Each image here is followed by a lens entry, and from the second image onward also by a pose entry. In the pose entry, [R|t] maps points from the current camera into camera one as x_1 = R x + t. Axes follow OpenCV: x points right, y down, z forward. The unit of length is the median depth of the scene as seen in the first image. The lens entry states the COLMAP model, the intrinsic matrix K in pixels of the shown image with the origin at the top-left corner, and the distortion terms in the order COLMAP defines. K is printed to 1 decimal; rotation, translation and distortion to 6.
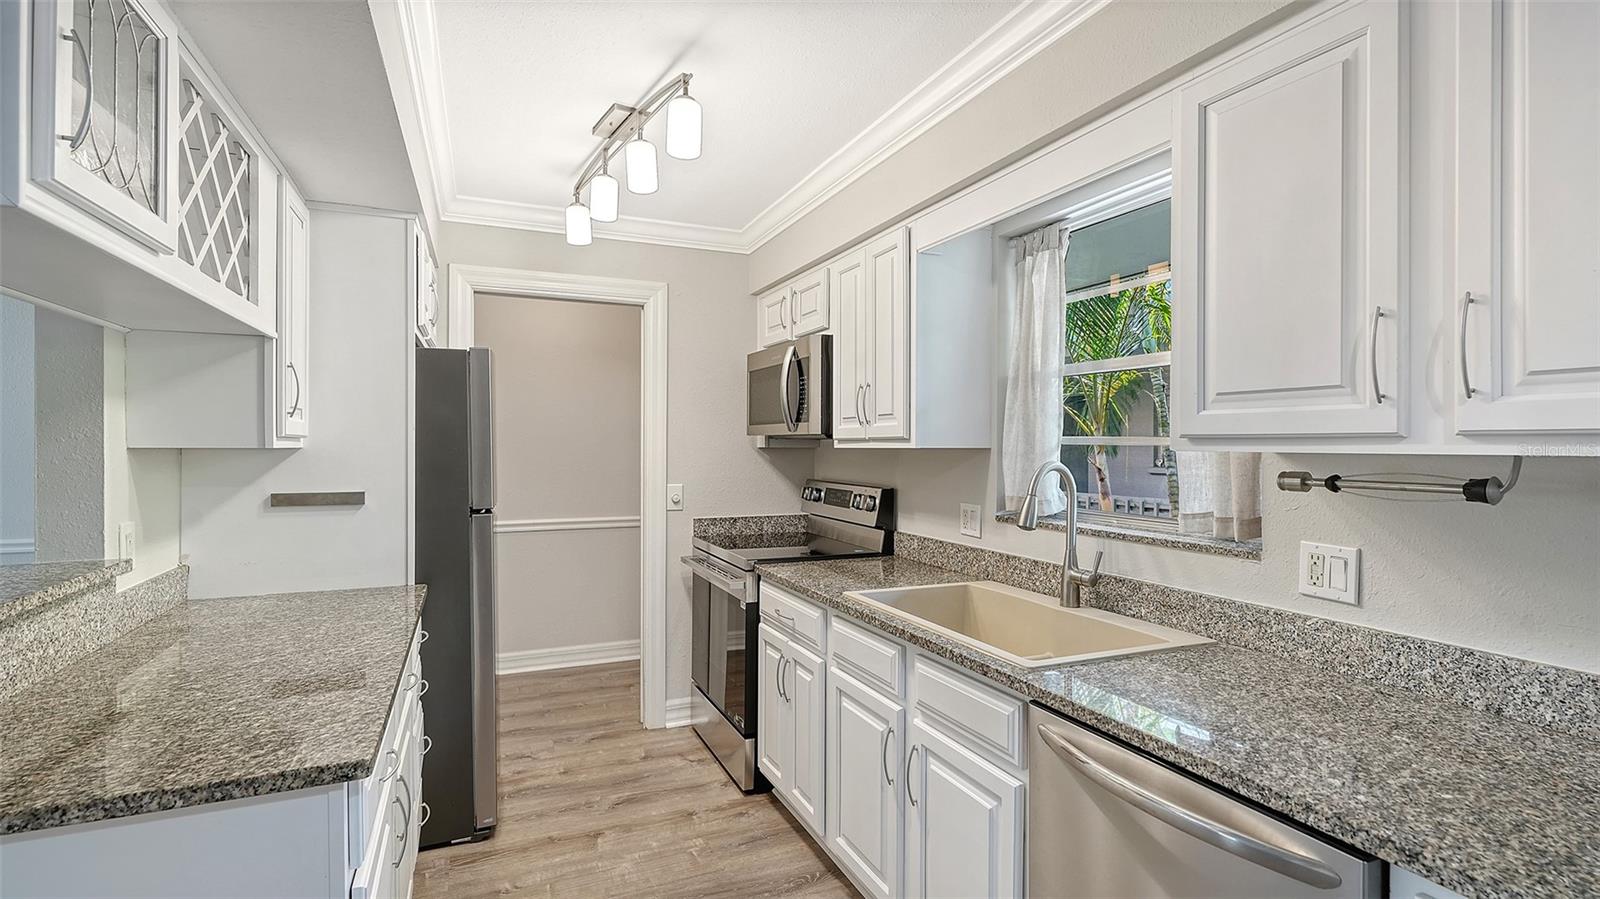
lens RADIAL K [[746.1, 0, 774.2], [0, 746.1, 450.0], [0, 0, 1]] dist [0.004894, -0.000113]
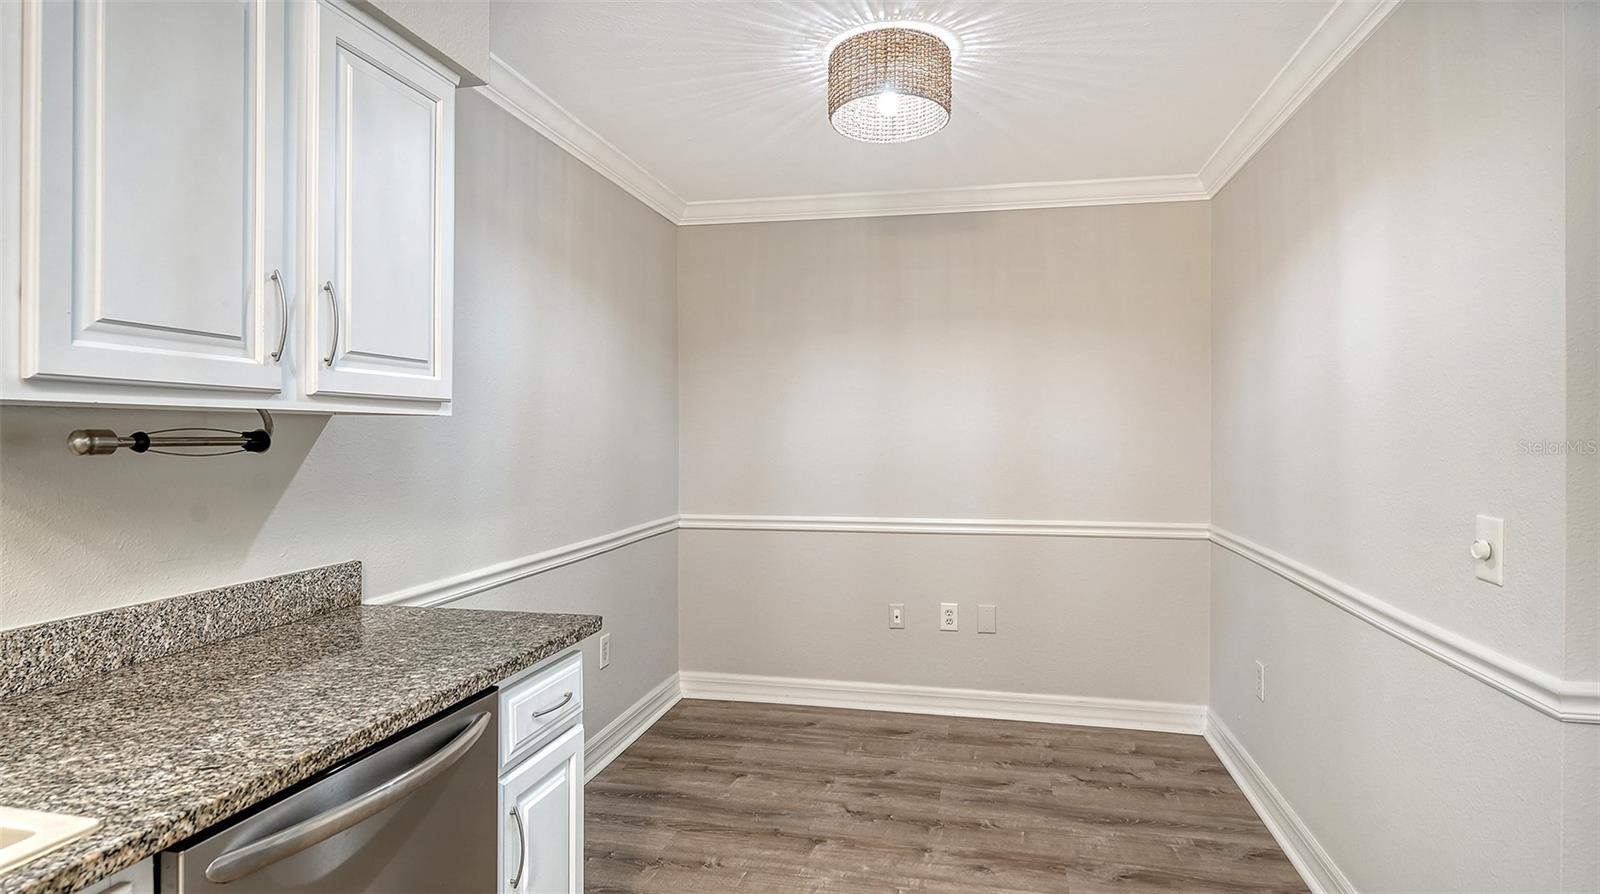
lens RADIAL K [[827.1, 0, 793.9], [0, 827.1, 442.0], [0, 0, 1]] dist [-0.059836, -0.000323]
pose [[-0.822479, -0.003750, 0.568783, -0.359718], [0.005300, 0.999884, 0.014257, 0.032291], [-0.568771, 0.014741, -0.822364, 1.223504]]
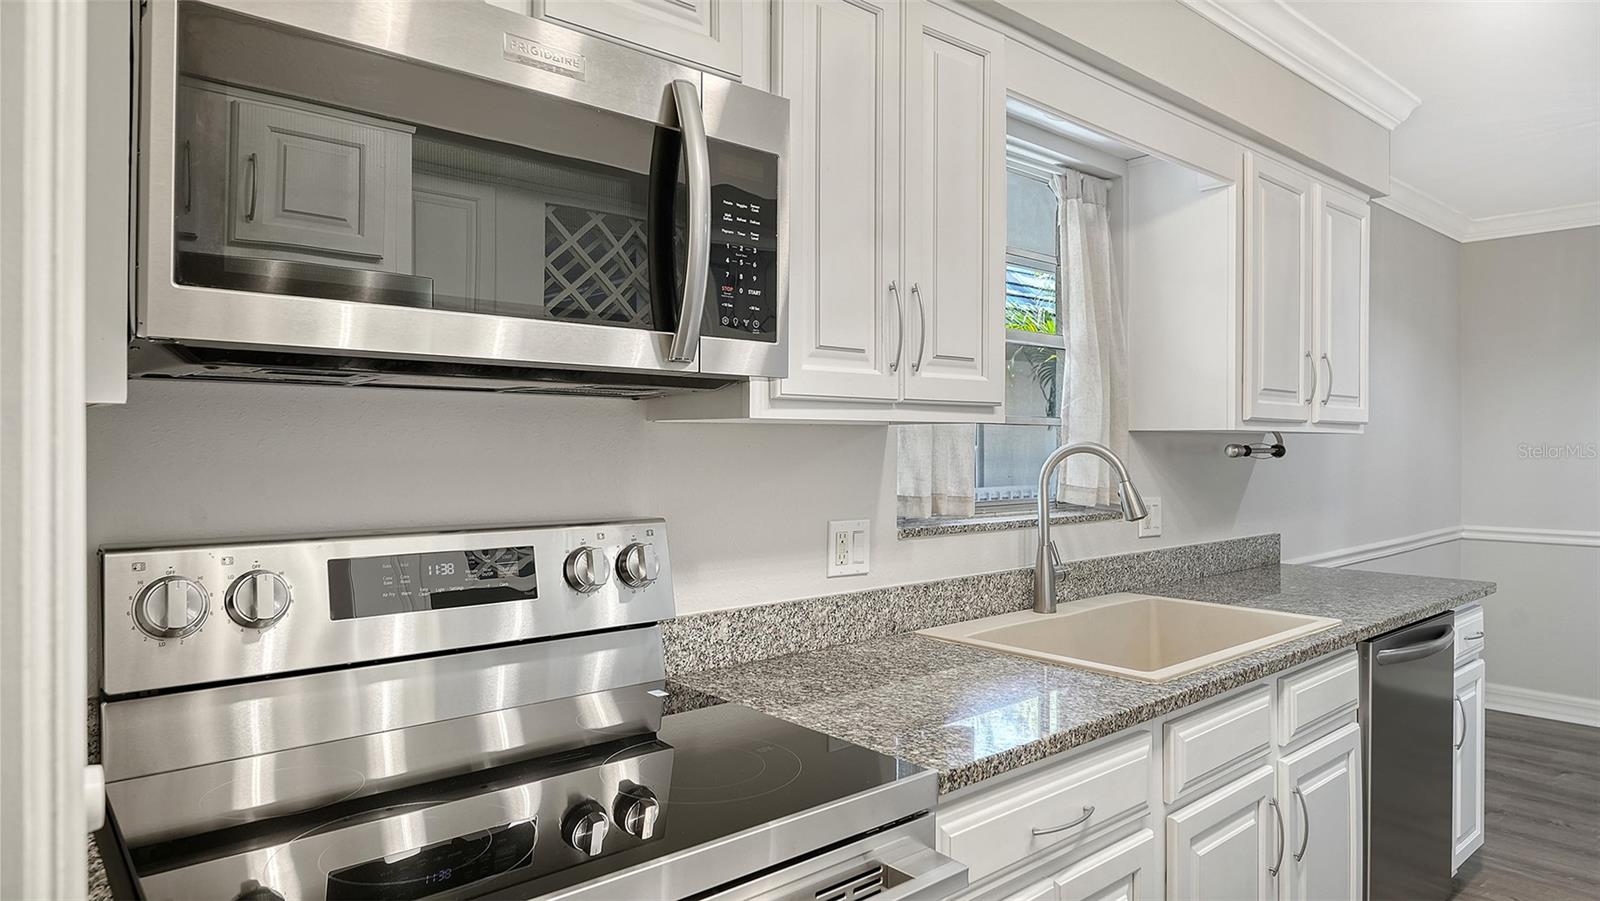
lens RADIAL K [[963.0, 0, 806.6], [0, 963.0, 441.0], [0, 0, 1]] dist [0.002411, 0.000720]
pose [[-0.344058, -0.001635, 0.938947, -0.808140], [-0.000460, 0.999999, 0.001573, 0.018654], [-0.938948, 0.000109, -0.344059, 2.439773]]
